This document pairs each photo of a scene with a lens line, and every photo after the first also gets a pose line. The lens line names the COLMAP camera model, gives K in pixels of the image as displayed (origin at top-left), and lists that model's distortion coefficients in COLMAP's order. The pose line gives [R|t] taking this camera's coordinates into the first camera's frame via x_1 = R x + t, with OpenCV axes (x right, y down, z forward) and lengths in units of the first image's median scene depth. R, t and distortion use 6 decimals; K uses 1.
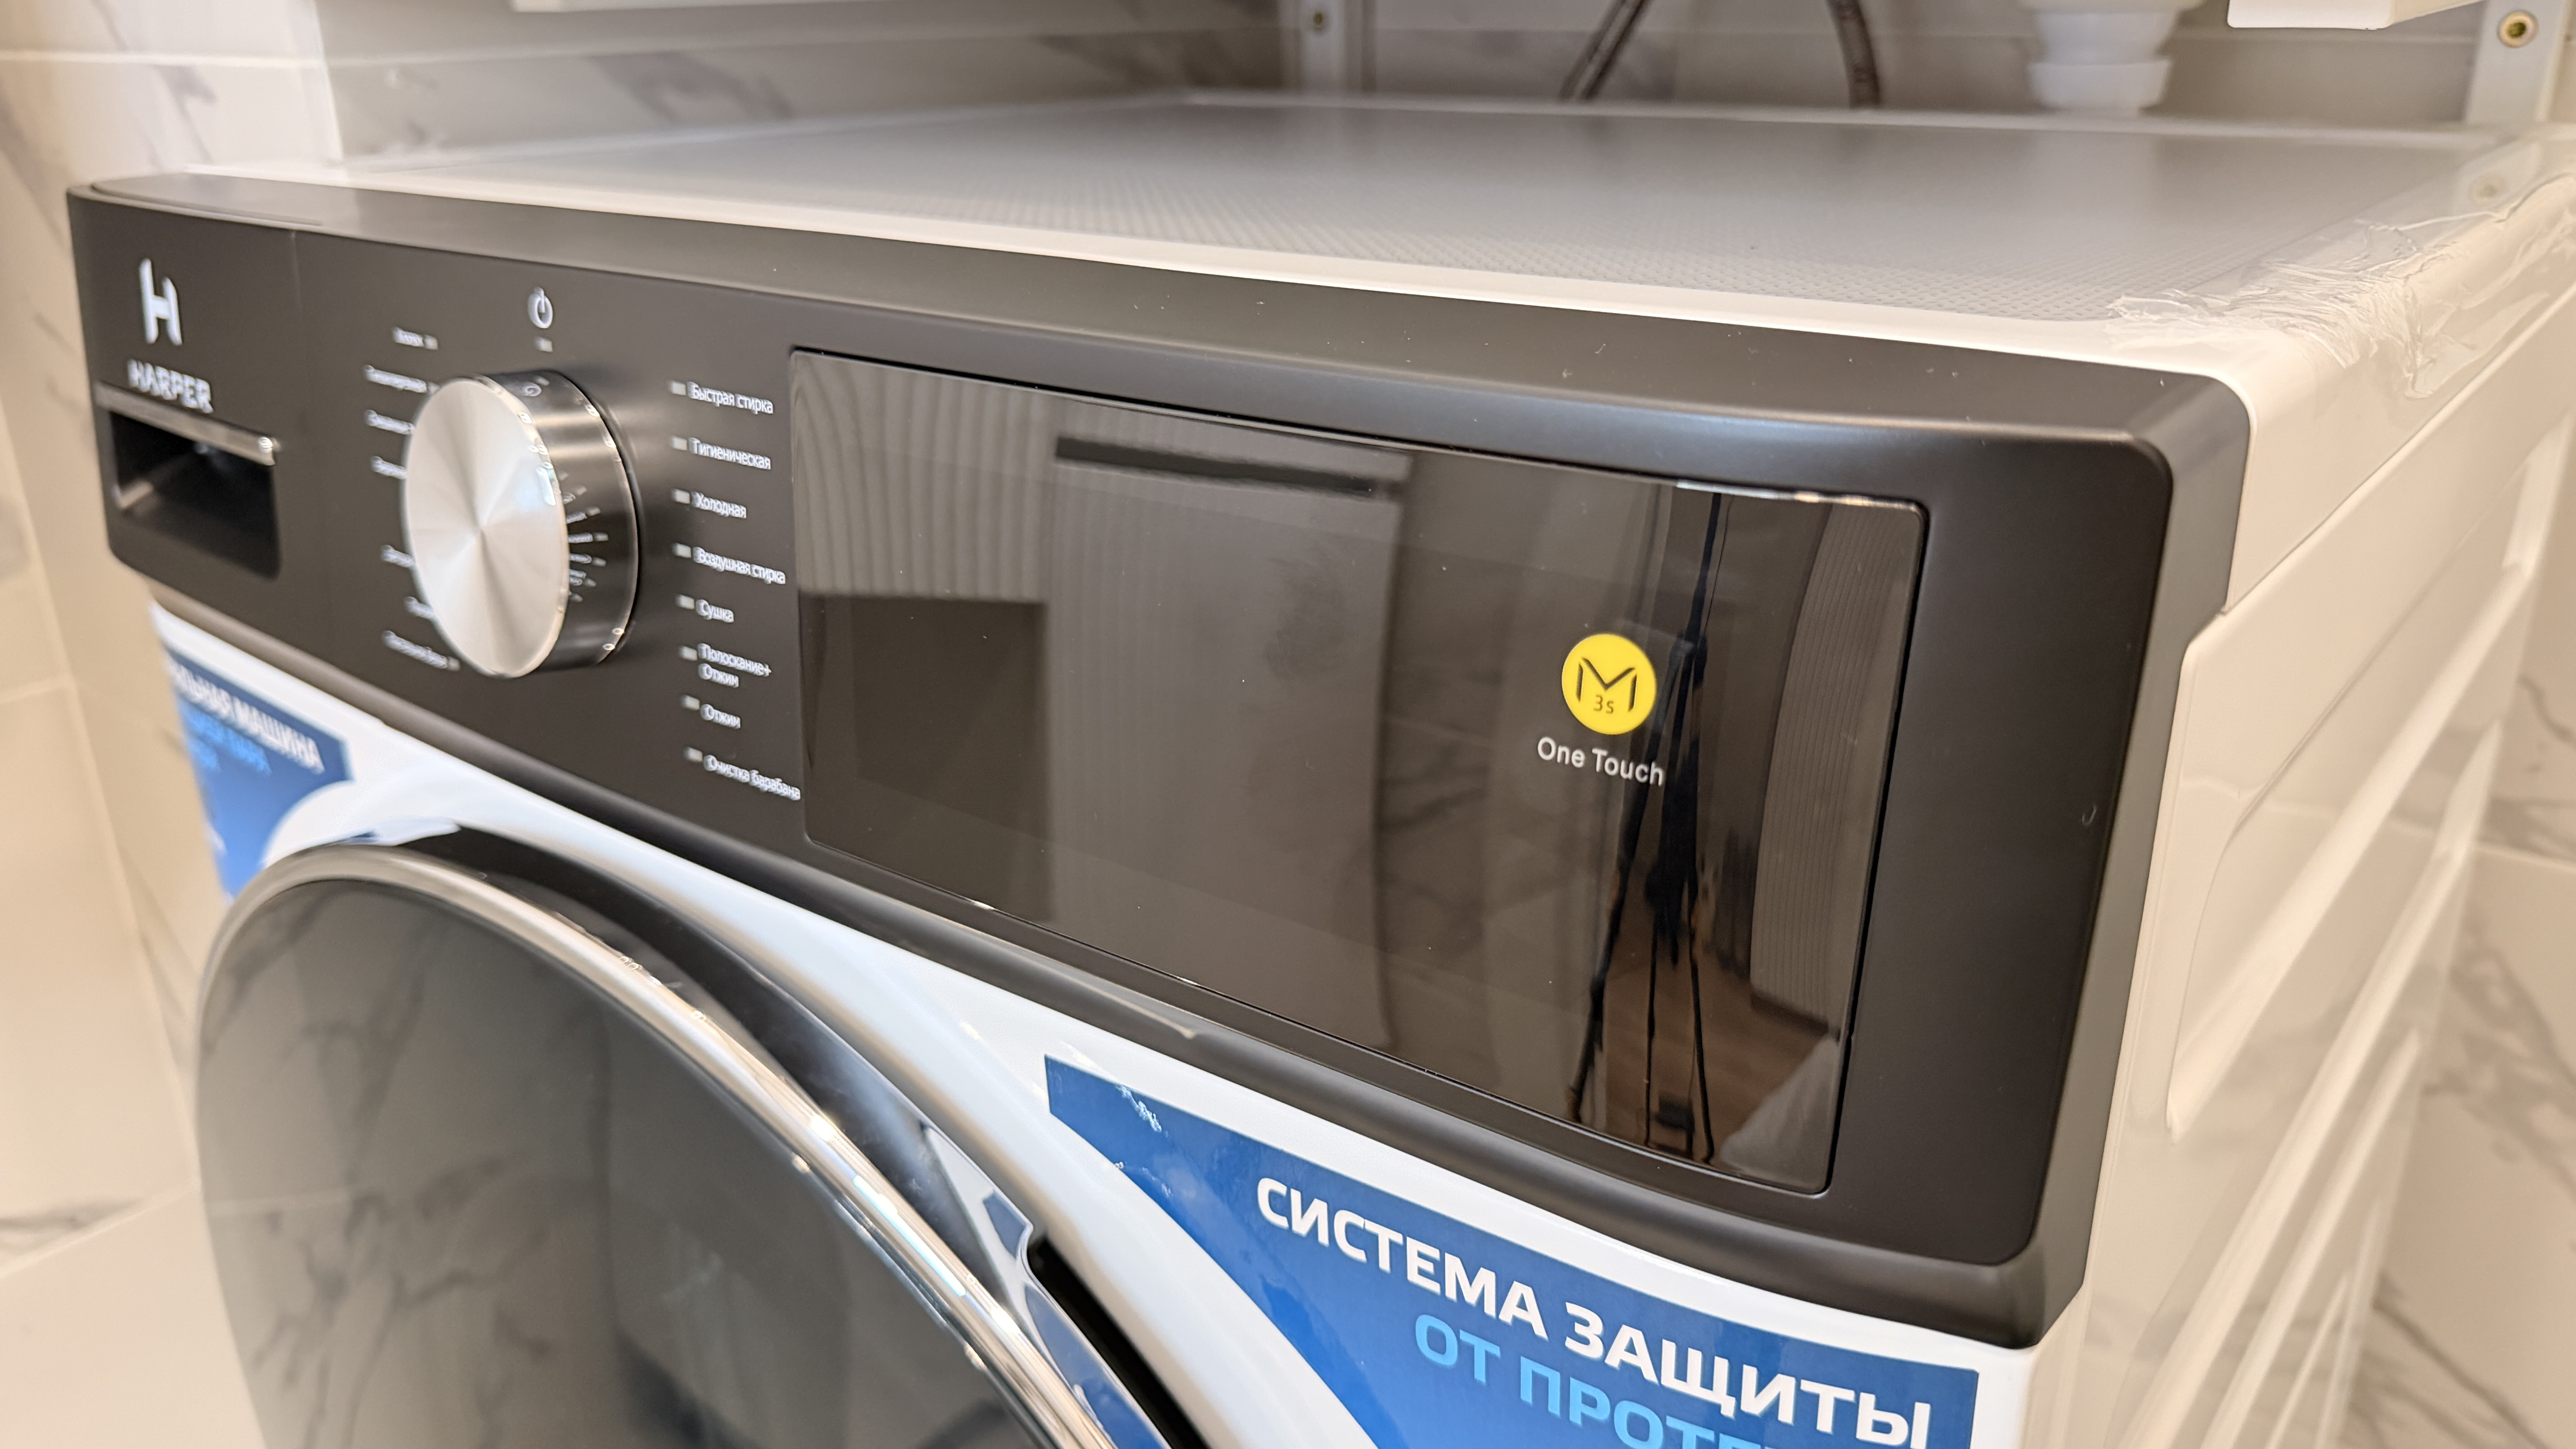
lens RADIAL K [[1855.9, 0, 1306.8], [0, 1855.9, 689.0], [0, 0, 1]] dist [0.040143, -0.108176]
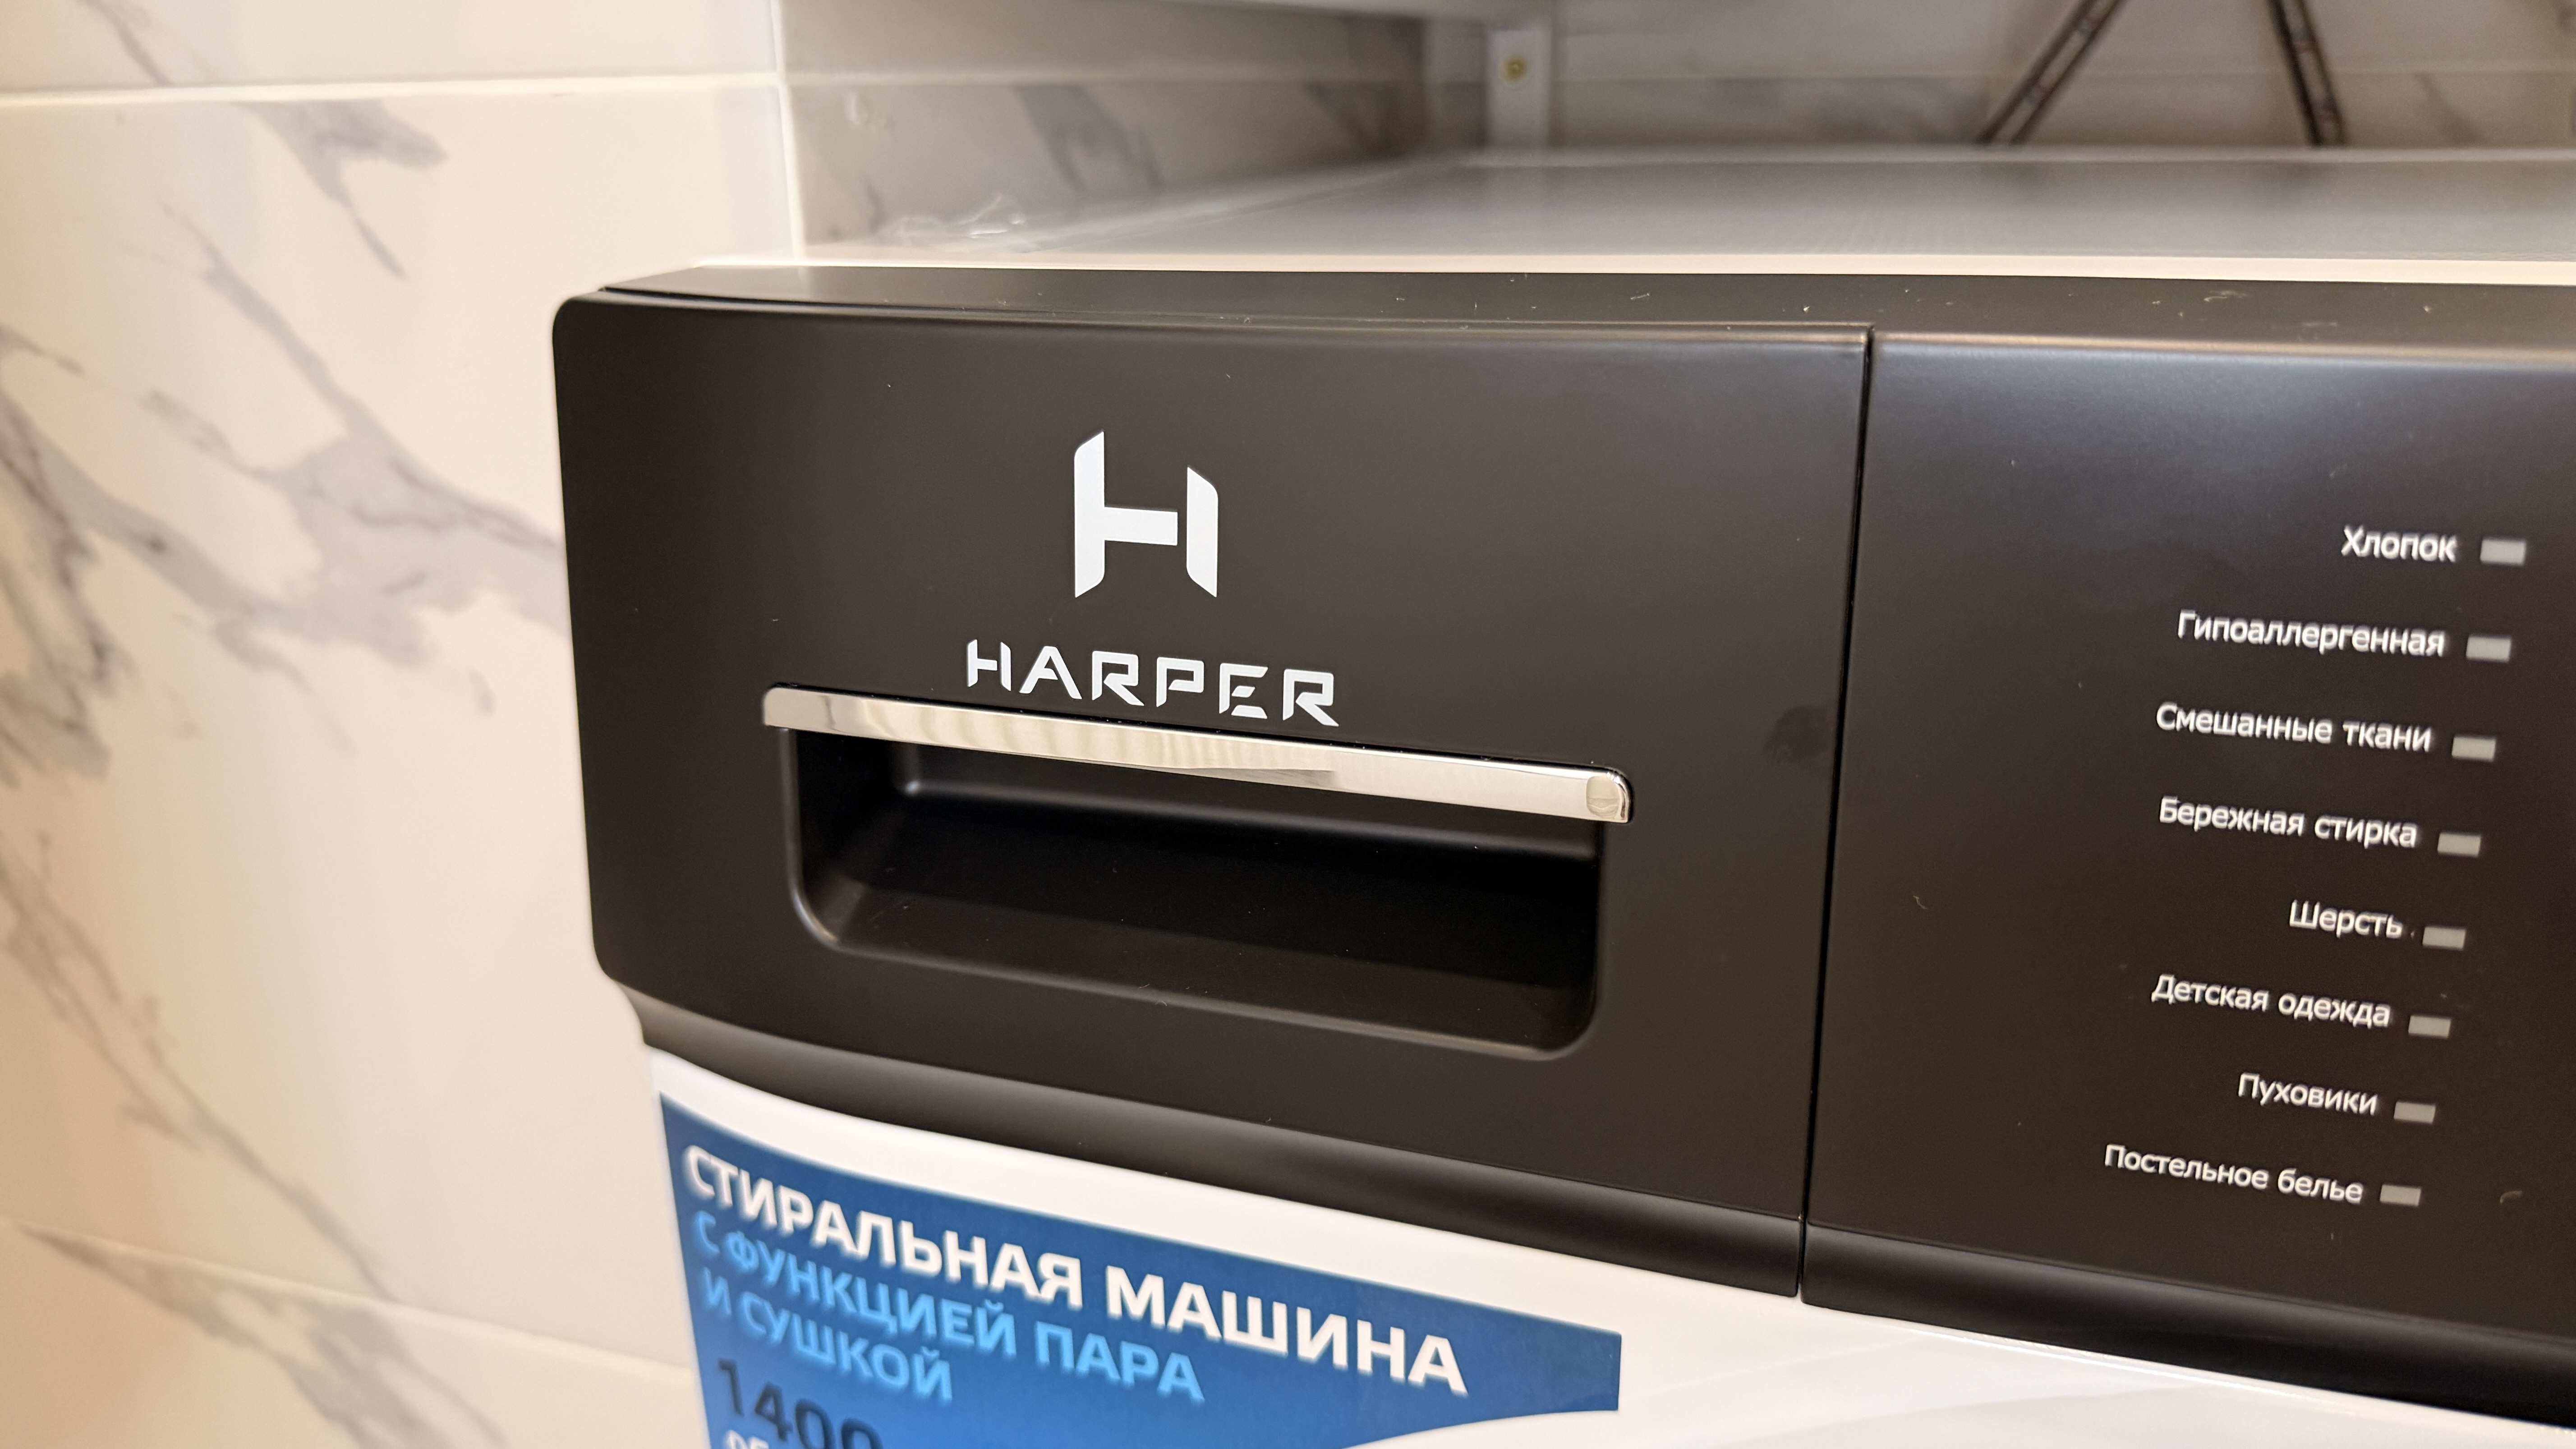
lens RADIAL K [[1859.0, 0, 1269.5], [0, 1859.0, 657.8], [0, 0, 1]] dist [0.005110, -0.039035]
pose [[0.937919, -0.105309, 0.330480, -1.245365], [0.127781, 0.990690, -0.046962, -0.237813], [-0.322458, 0.086276, 0.942644, 0.886604]]
